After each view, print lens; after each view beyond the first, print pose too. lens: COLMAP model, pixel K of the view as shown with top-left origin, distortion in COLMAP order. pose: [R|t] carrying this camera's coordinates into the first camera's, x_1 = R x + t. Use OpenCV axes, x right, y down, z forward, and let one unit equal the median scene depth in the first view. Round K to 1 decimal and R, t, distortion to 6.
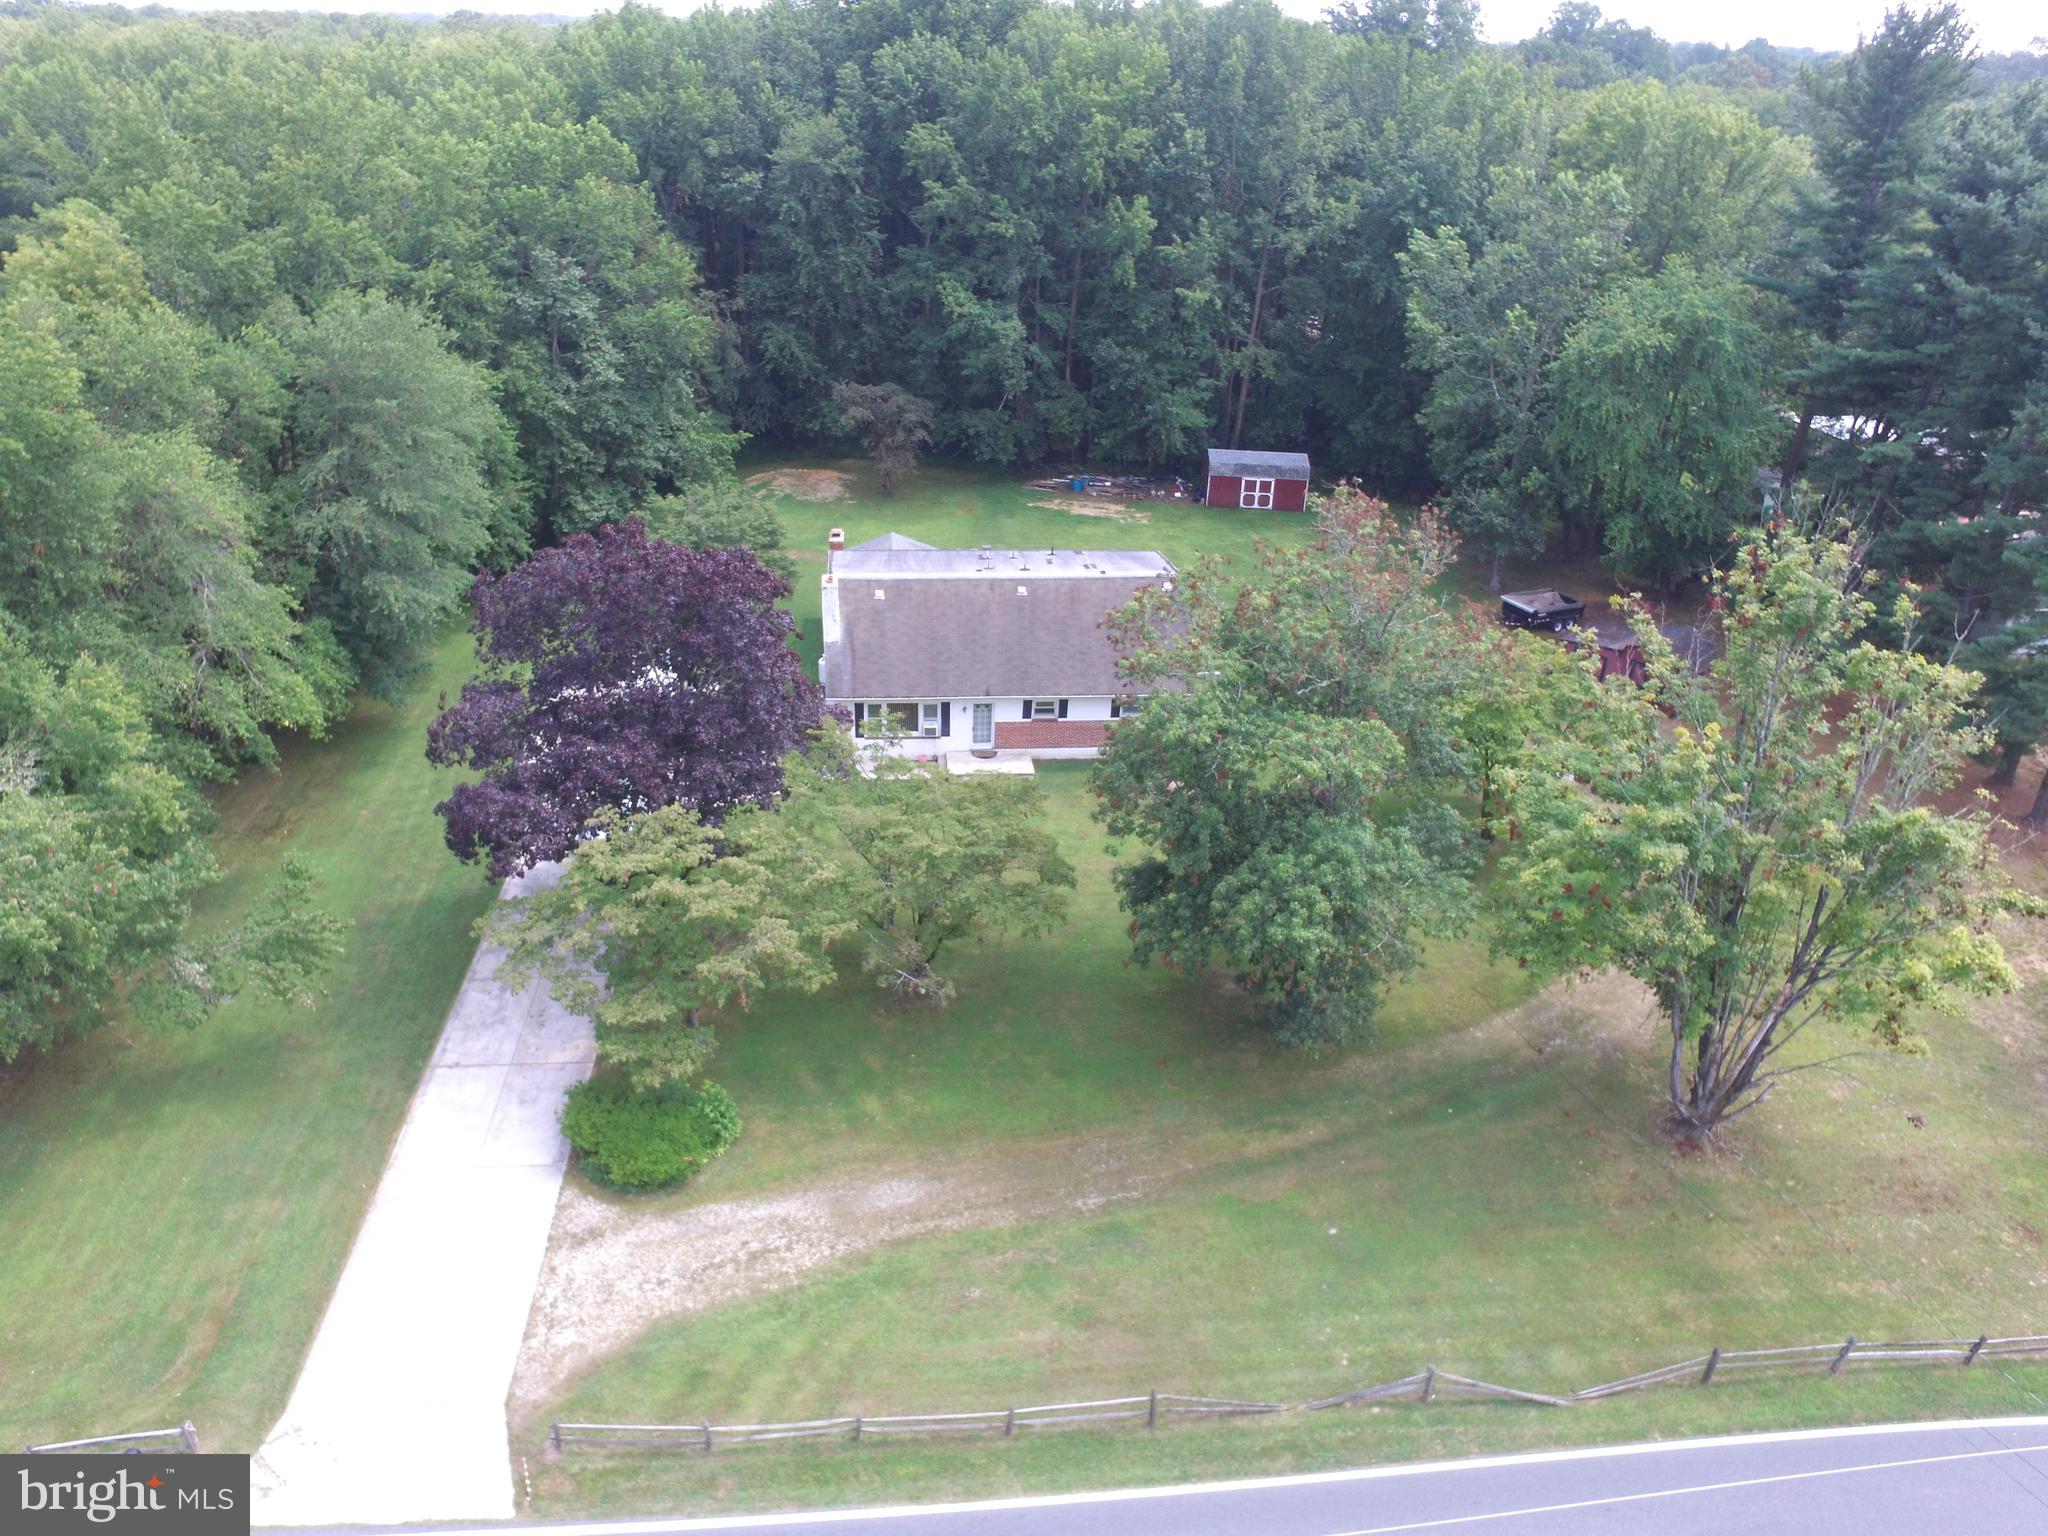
lens RADIAL K [[1383.6, 0, 978.8], [0, 1383.6, 719.9], [0, 0, 1]] dist [-0.126271, 0.087818]
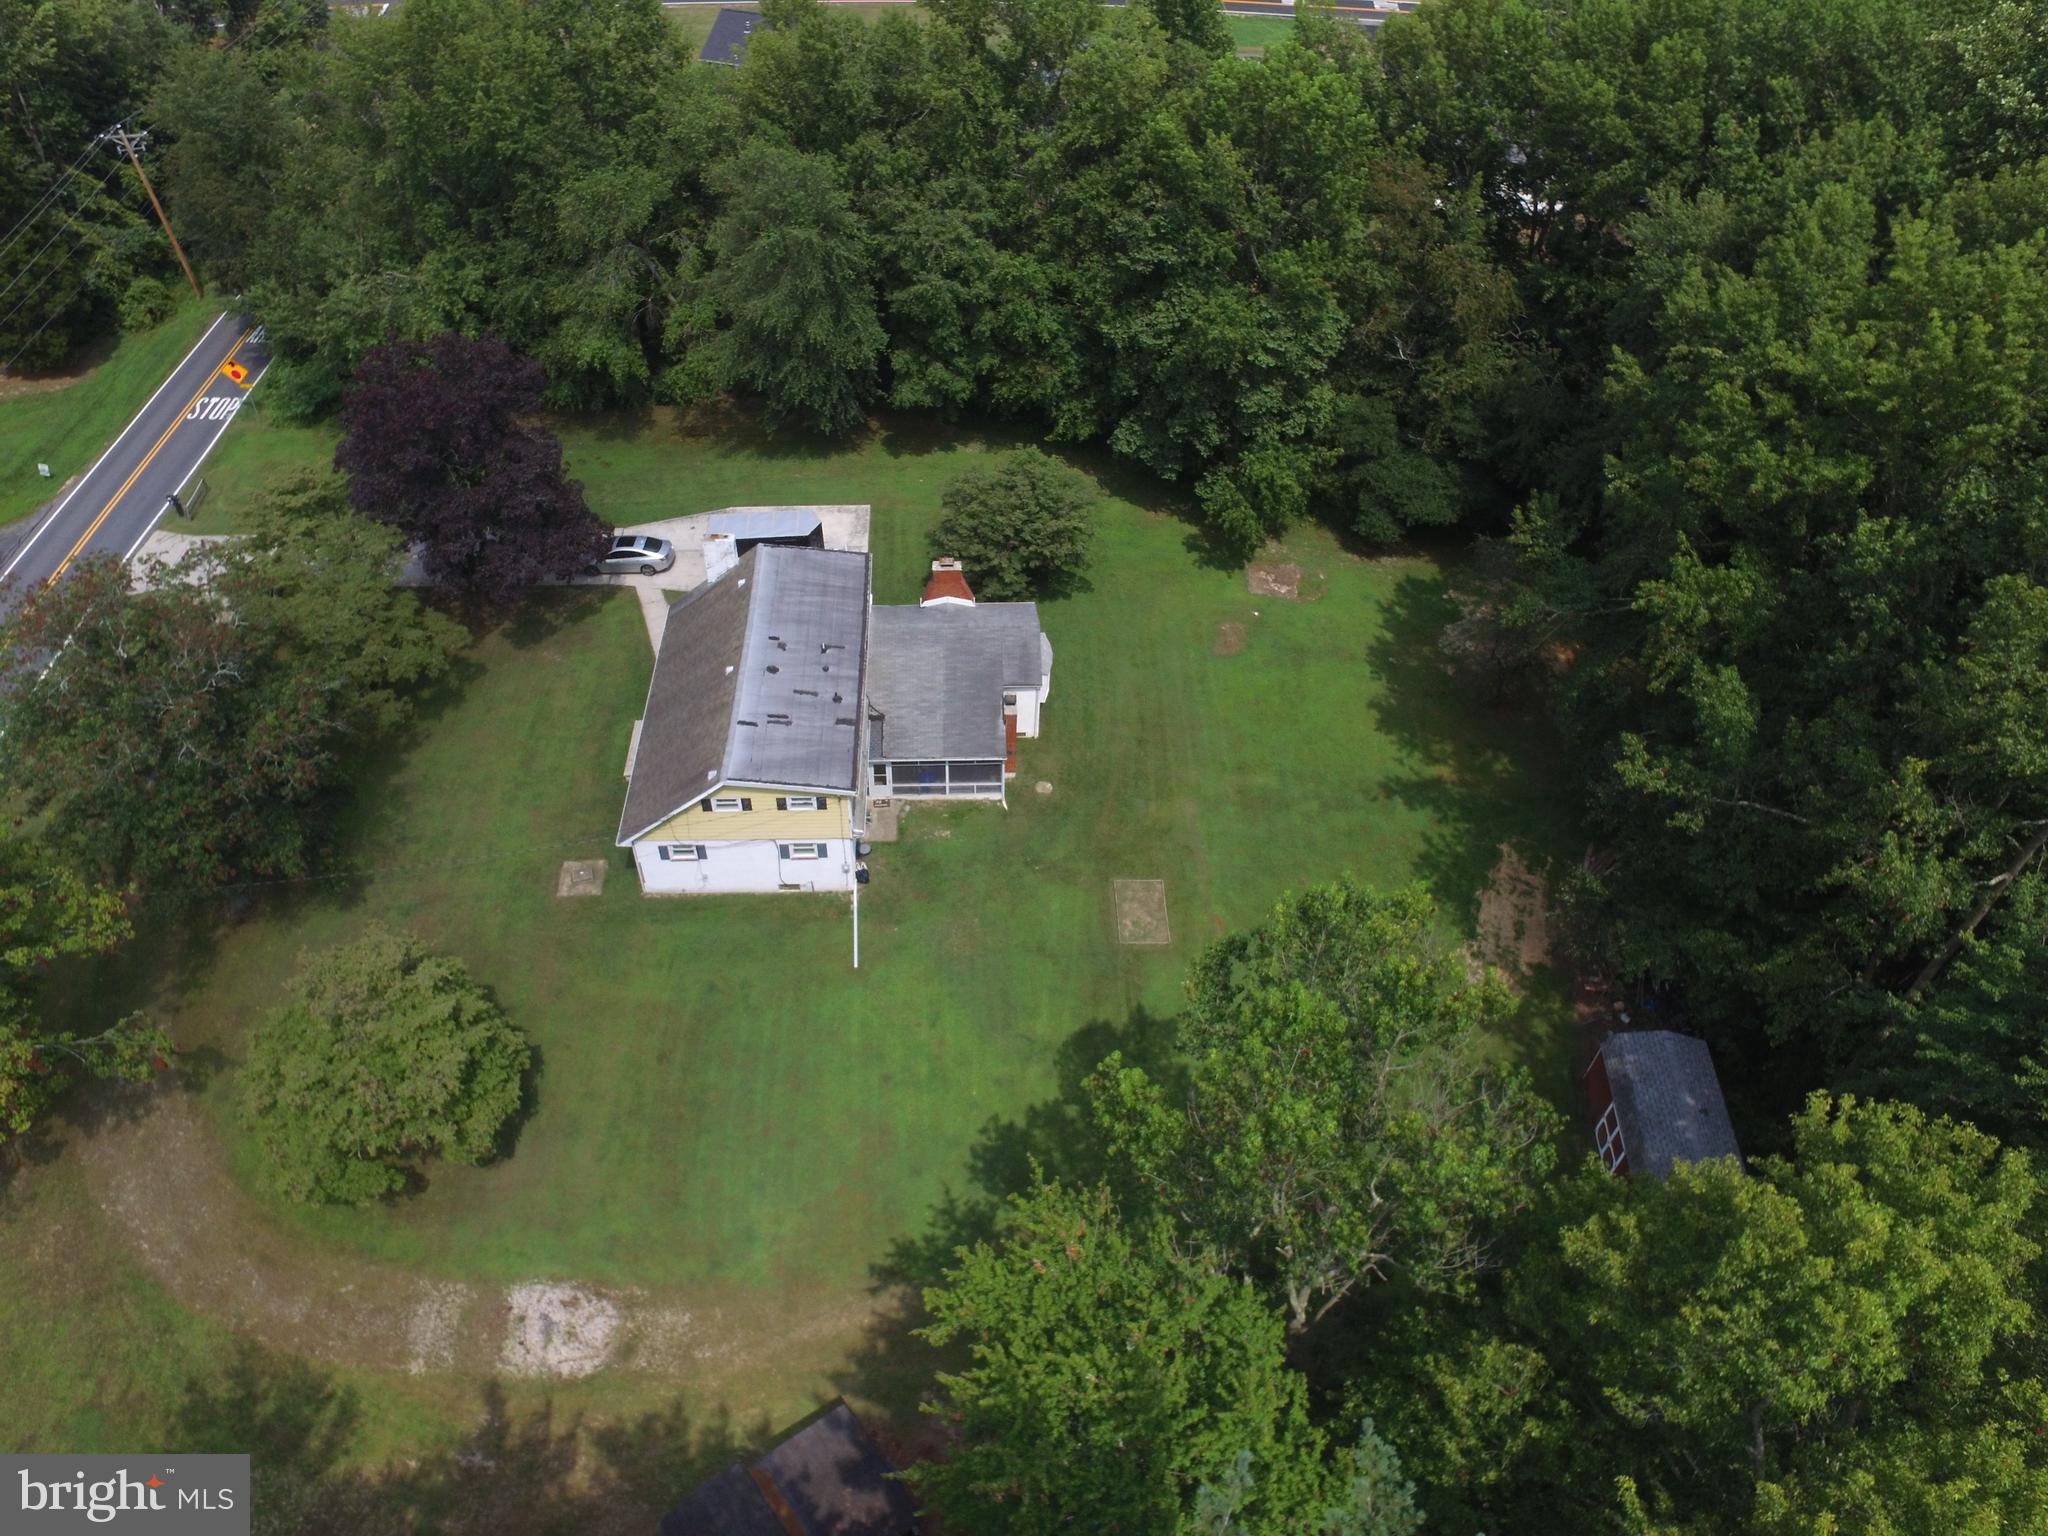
lens RADIAL K [[1383.6, 0, 978.8], [0, 1383.6, 719.9], [0, 0, 1]] dist [-0.126271, 0.087818]
pose [[-0.043096, 0.662808, -0.747548, 0.760365], [-0.463387, 0.649631, 0.602704, -0.725814], [0.885108, 0.372378, 0.279140, 0.885901]]
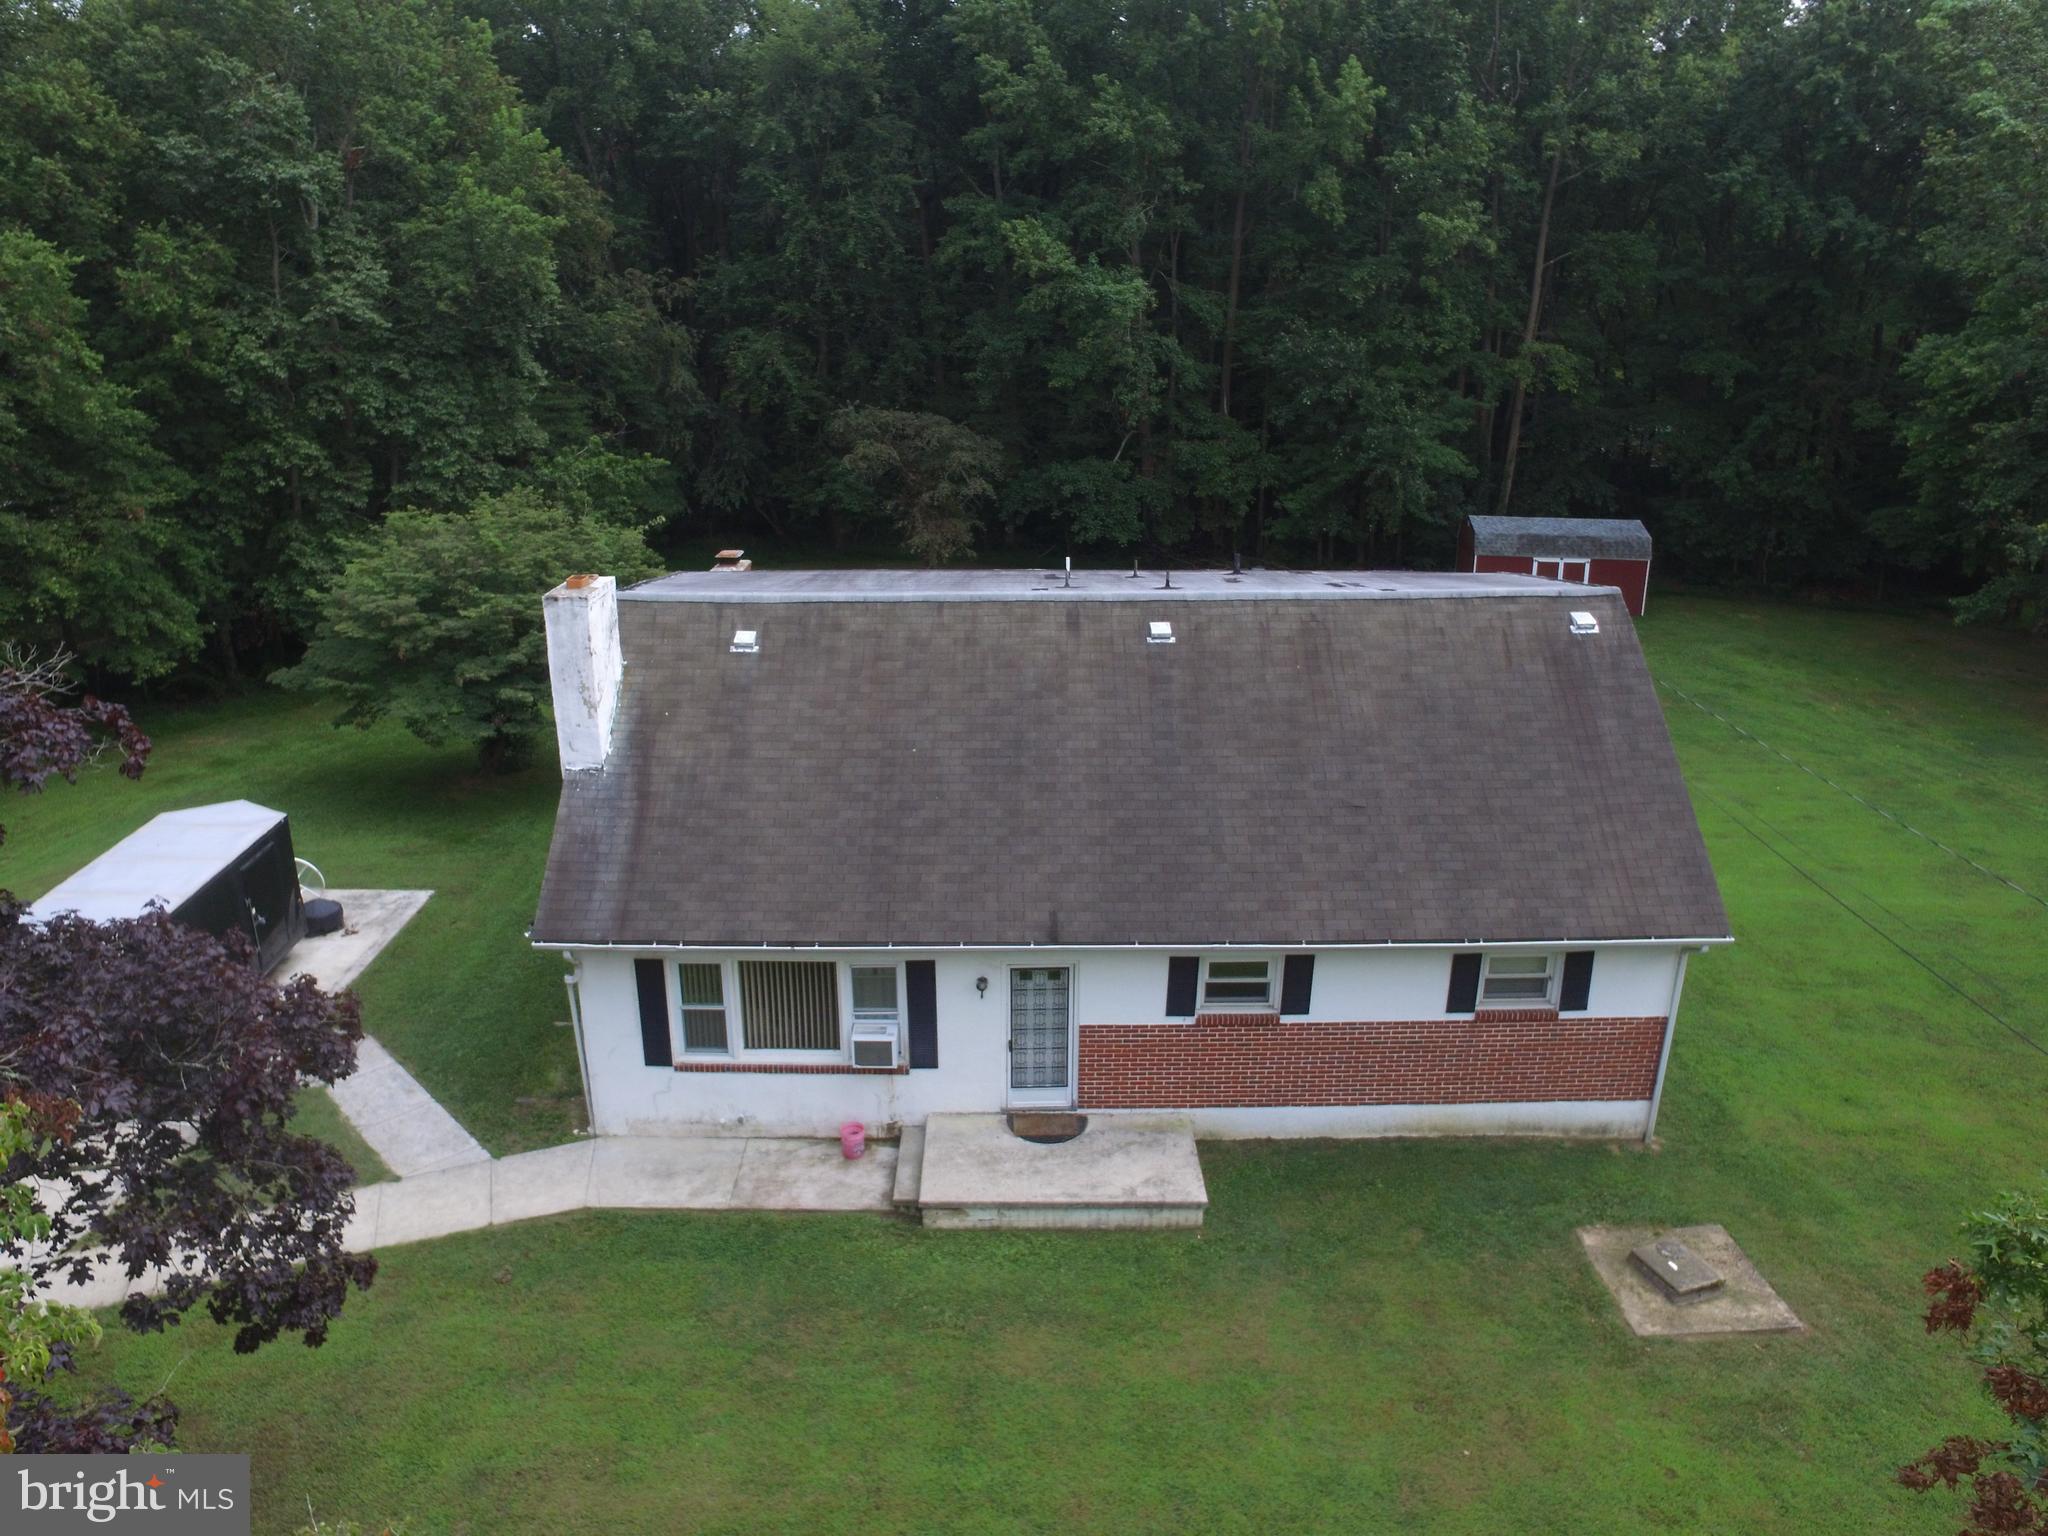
lens RADIAL K [[1386.7, 0, 975.9], [0, 1386.7, 716.5], [0, 0, 1]] dist [-0.128334, 0.092339]
pose [[0.995607, -0.003499, -0.093566, 0.017288], [-0.012836, 0.984768, -0.173400, -0.012636], [0.092748, 0.173839, 0.980397, 0.655516]]
